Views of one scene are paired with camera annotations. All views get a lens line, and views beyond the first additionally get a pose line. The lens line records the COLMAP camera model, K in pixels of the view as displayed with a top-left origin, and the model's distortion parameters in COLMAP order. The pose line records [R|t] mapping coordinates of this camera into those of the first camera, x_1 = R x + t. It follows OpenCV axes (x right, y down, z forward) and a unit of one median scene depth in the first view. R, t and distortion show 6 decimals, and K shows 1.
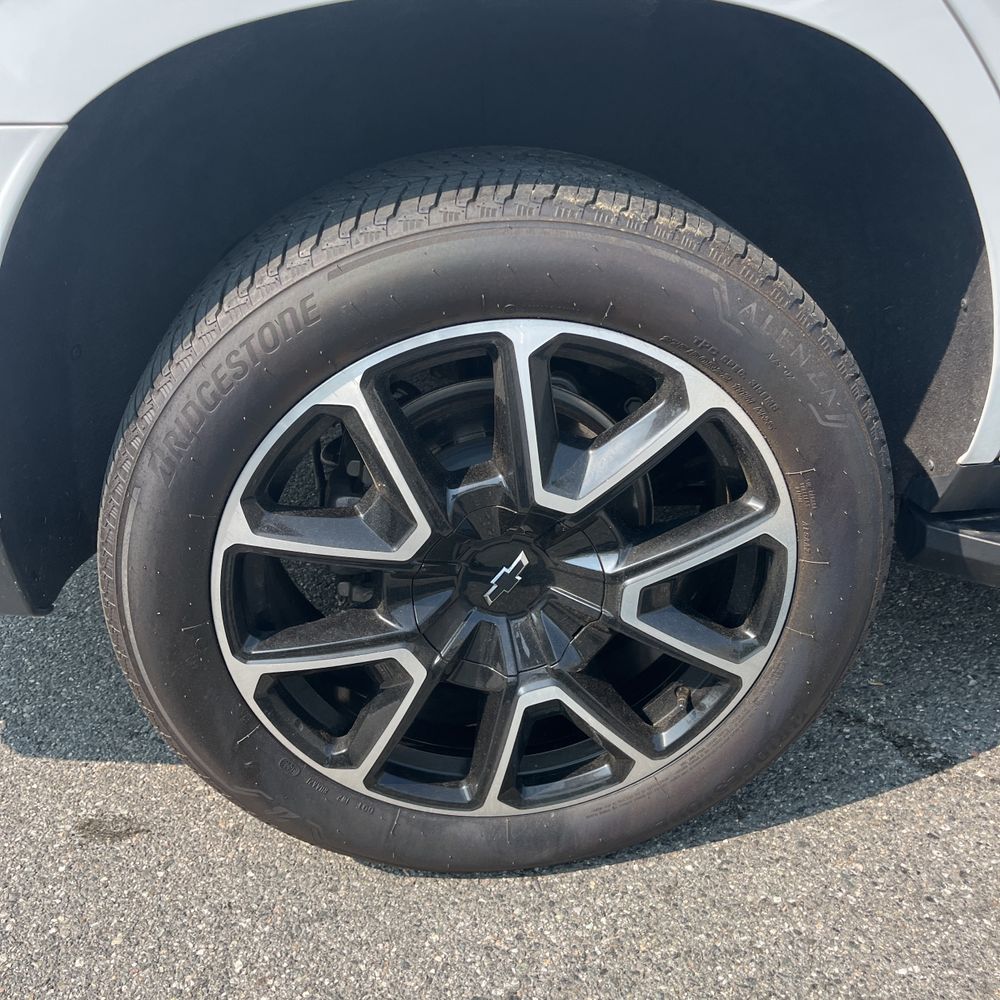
lens RADIAL K [[1029.4, 0, 499.3], [0, 1029.4, 475.6], [0, 0, 1]] dist [0.036704, -0.027222]
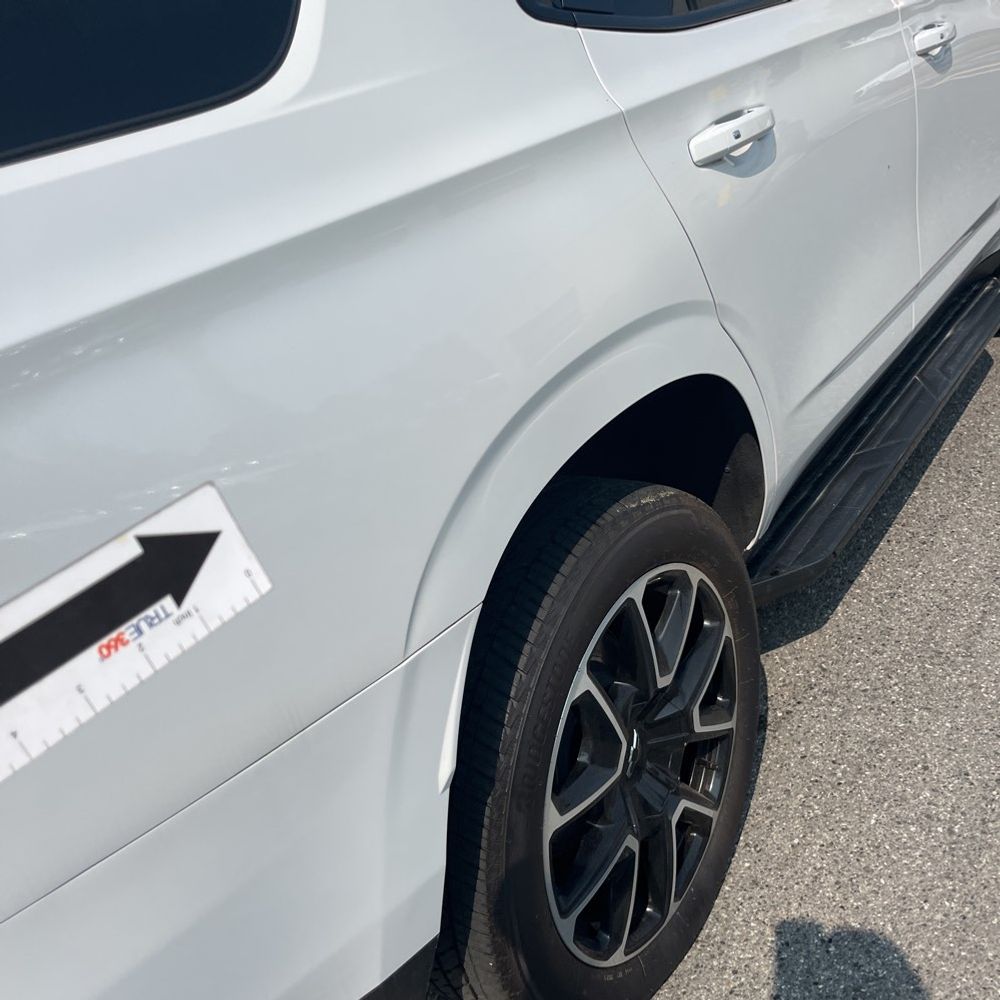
lens RADIAL K [[999.9, 0, 500.0], [0, 999.9, 500.0], [0, 0, 1]] dist [0.032853, 0.001366]
pose [[0.651169, -0.400827, 0.644451, -0.895695], [0.493039, 0.868979, 0.042297, -0.367958], [-0.576968, 0.290197, 0.763475, -0.073114]]
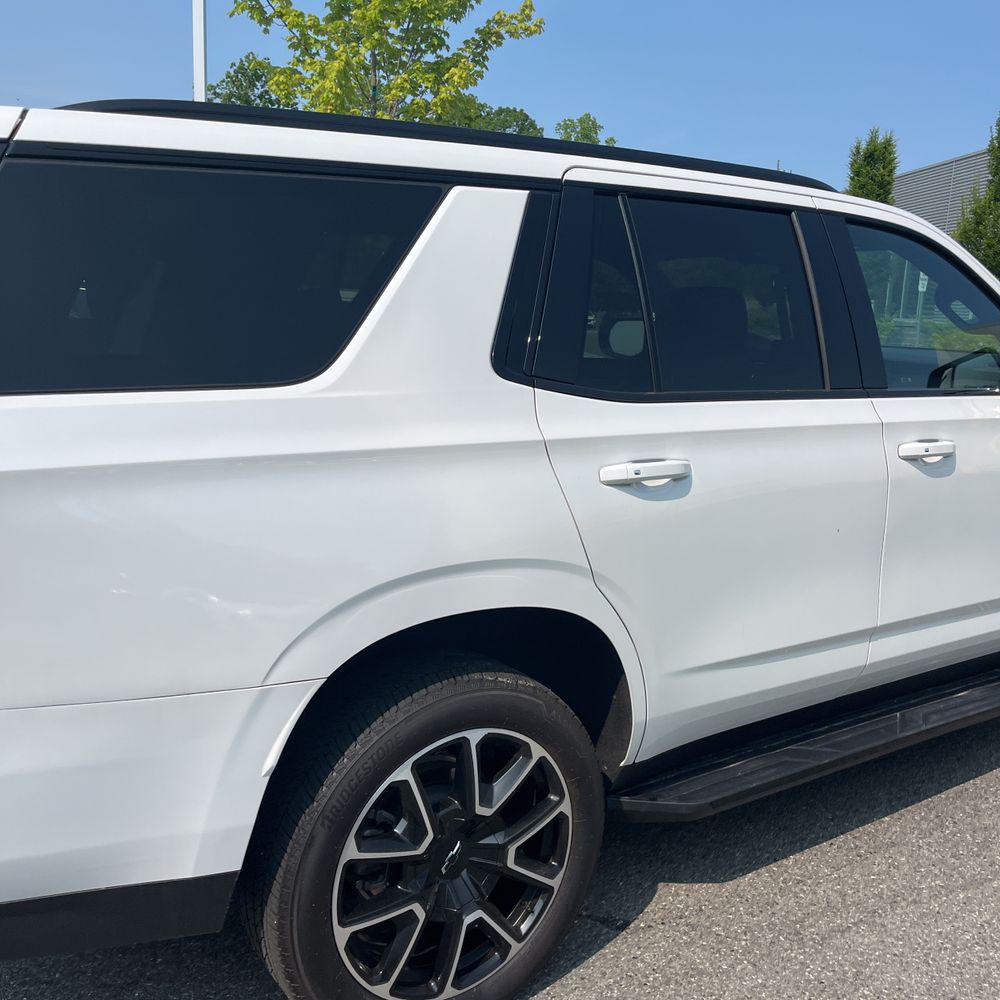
lens RADIAL K [[999.9, 0, 500.0], [0, 999.9, 500.0], [0, 0, 1]] dist [0.032853, 0.001366]
pose [[0.873979, -0.022563, 0.485439, -0.872172], [0.170402, 0.949726, -0.262647, -0.034030], [-0.455108, 0.312268, 0.833886, -0.932343]]
